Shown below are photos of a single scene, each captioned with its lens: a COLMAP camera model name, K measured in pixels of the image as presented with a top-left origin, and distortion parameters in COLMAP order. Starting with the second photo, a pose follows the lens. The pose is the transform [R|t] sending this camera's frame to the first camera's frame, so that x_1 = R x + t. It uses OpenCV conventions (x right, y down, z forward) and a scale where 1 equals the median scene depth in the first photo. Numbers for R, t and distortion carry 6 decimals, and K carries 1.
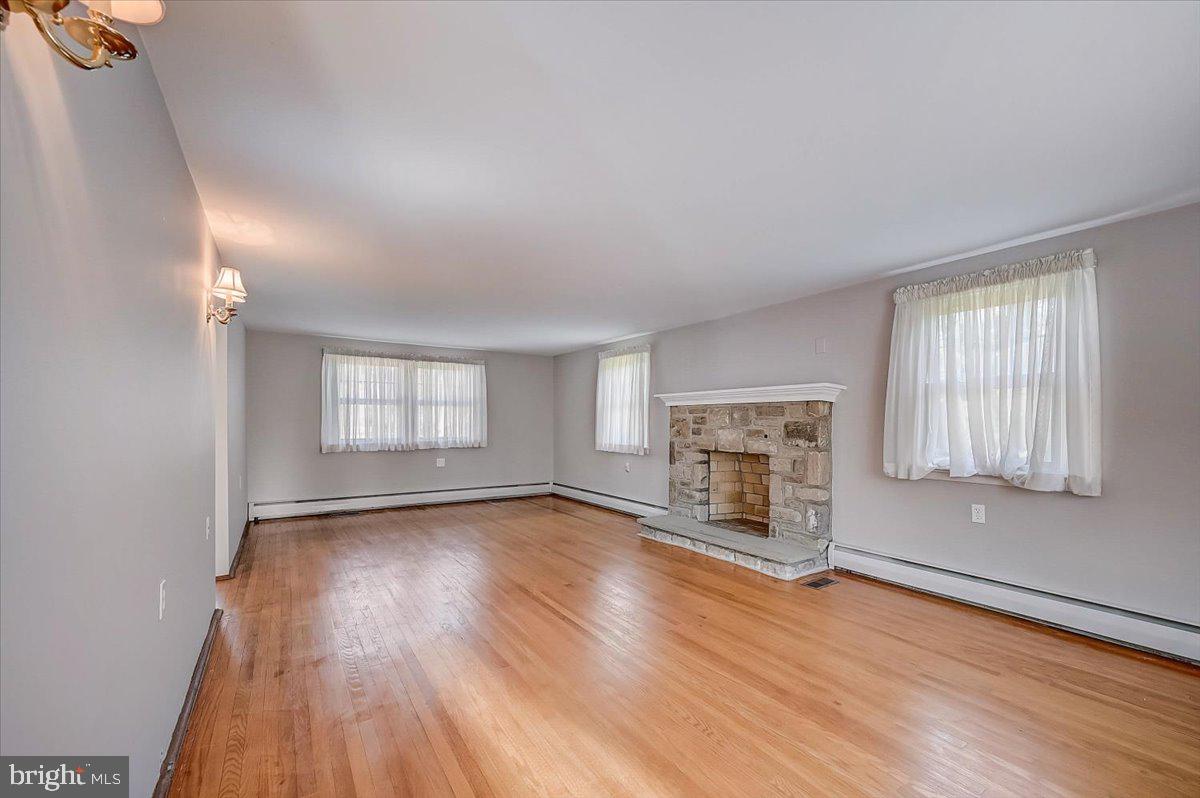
lens RADIAL K [[484.9, 0, 605.7], [0, 484.9, 430.4], [0, 0, 1]] dist [0.000025, 0.001728]
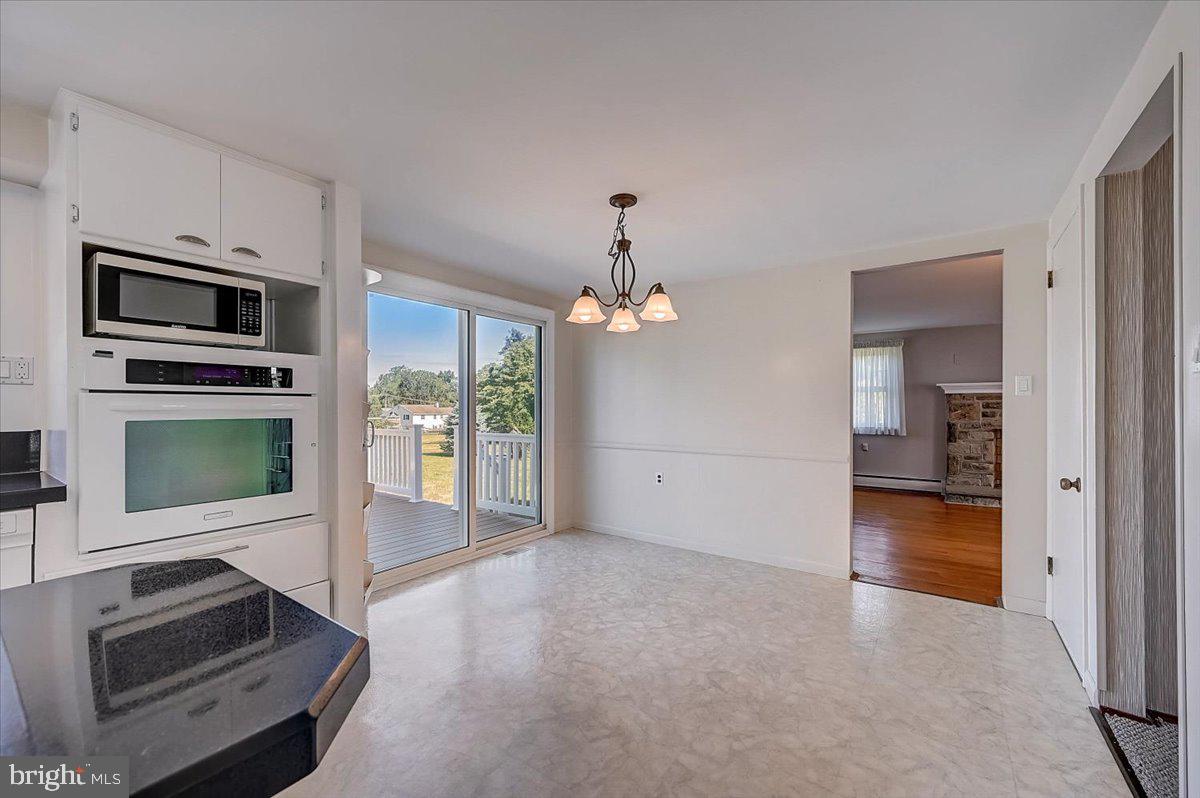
lens RADIAL K [[484.9, 0, 607.5], [0, 484.9, 403.1], [0, 0, 1]] dist [0.000025, 0.001728]
pose [[0.933587, 0.000314, 0.358351, -1.282589], [0.008013, 0.999731, -0.021752, -0.008455], [-0.358261, 0.023179, 0.933334, 0.223542]]
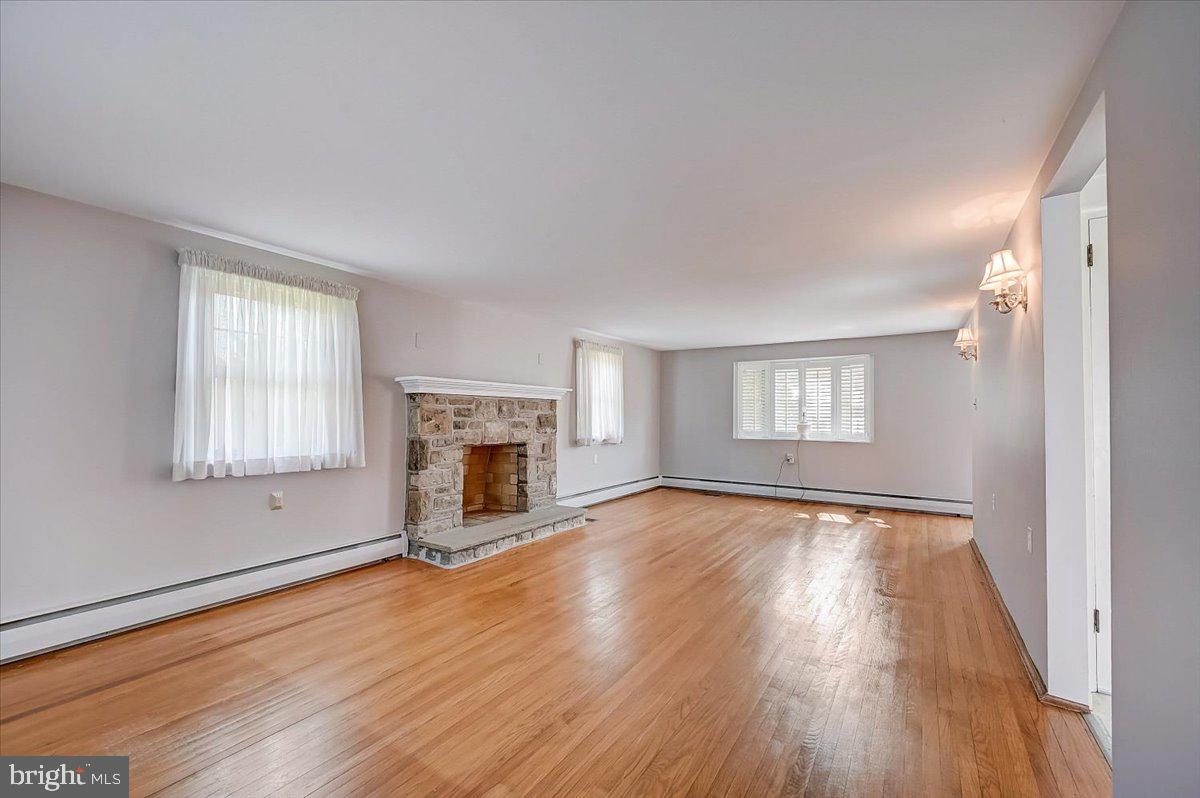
lens RADIAL K [[484.9, 0, 597.7], [0, 484.9, 407.7], [0, 0, 1]] dist [0.000025, 0.001728]
pose [[-0.384205, 0.011599, 0.923175, -0.792795], [0.009926, 0.999915, -0.008433, -0.021371], [-0.923194, 0.005923, -0.384288, 1.232402]]
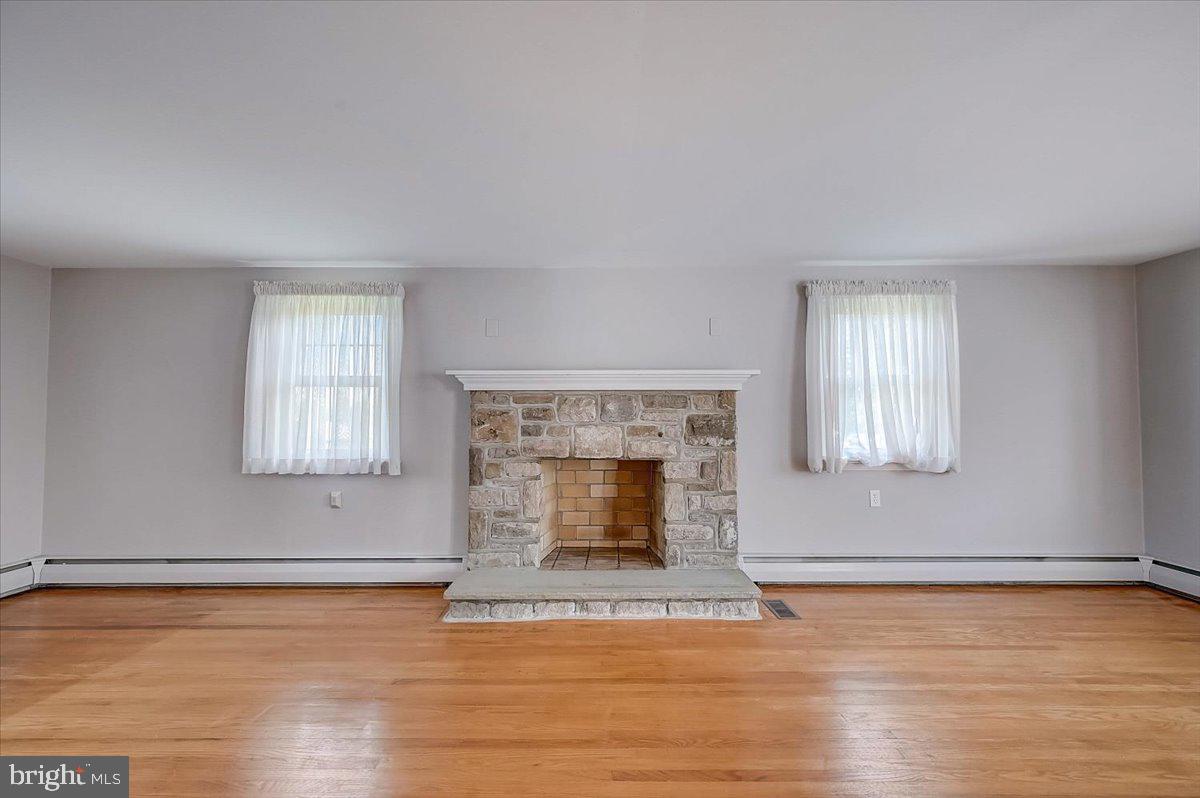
lens RADIAL K [[484.9, 0, 603.7], [0, 484.9, 398.3], [0, 0, 1]] dist [0.000025, 0.001728]
pose [[0.558201, 0.027166, 0.829261, -0.338829], [0.017457, 0.998858, -0.044473, -0.011677], [-0.829522, 0.039302, 0.557090, 0.614303]]
